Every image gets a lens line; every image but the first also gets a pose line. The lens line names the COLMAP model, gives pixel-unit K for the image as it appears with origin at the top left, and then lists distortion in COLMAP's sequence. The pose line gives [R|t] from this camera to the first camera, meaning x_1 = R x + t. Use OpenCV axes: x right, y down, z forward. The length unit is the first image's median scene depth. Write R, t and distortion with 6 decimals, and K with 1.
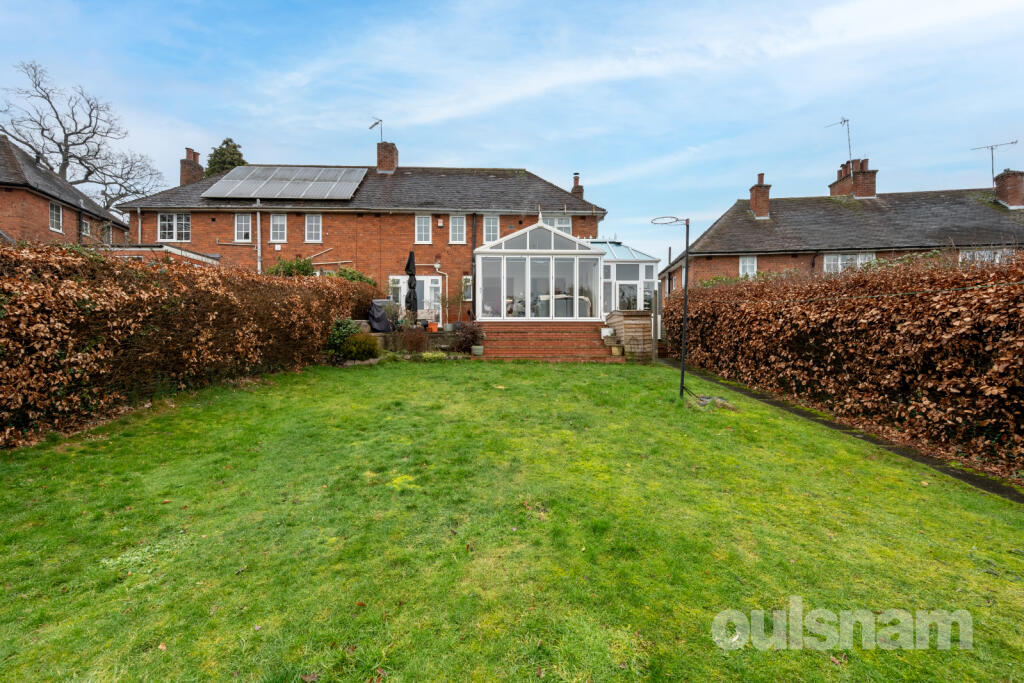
lens RADIAL K [[399.1, 0, 510.4], [0, 399.1, 341.4], [0, 0, 1]] dist [-0.006249, -0.000721]
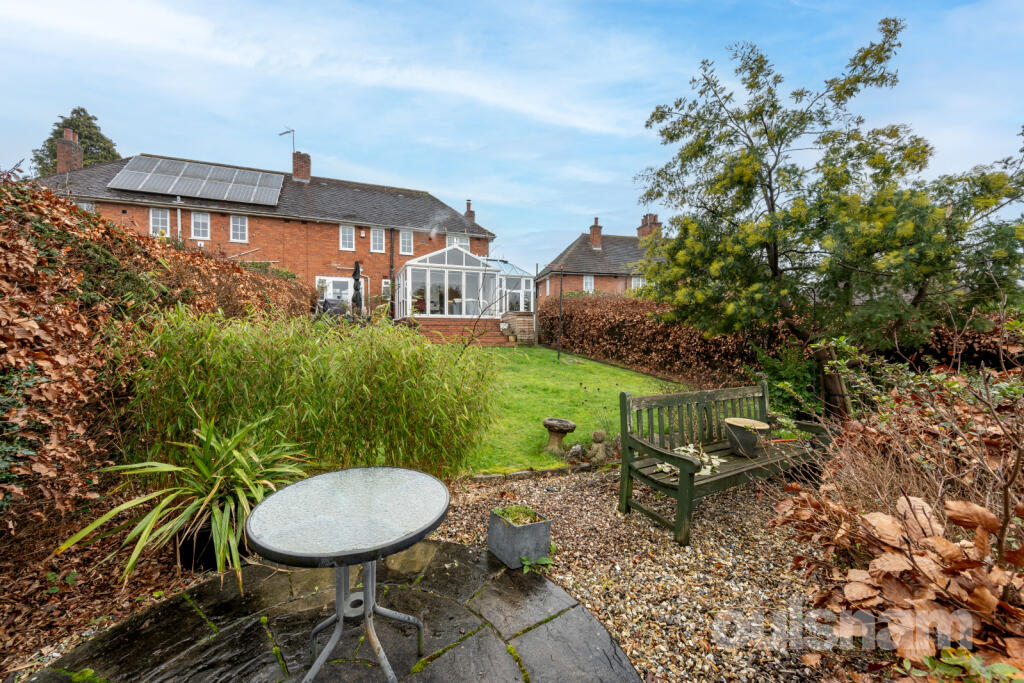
lens RADIAL K [[399.1, 0, 514.2], [0, 399.1, 340.9], [0, 0, 1]] dist [-0.006249, -0.000721]
pose [[0.937416, -0.004688, 0.348180, -0.170713], [0.002221, 0.999970, 0.007485, 0.014905], [-0.348204, -0.006244, 0.937398, -0.280761]]
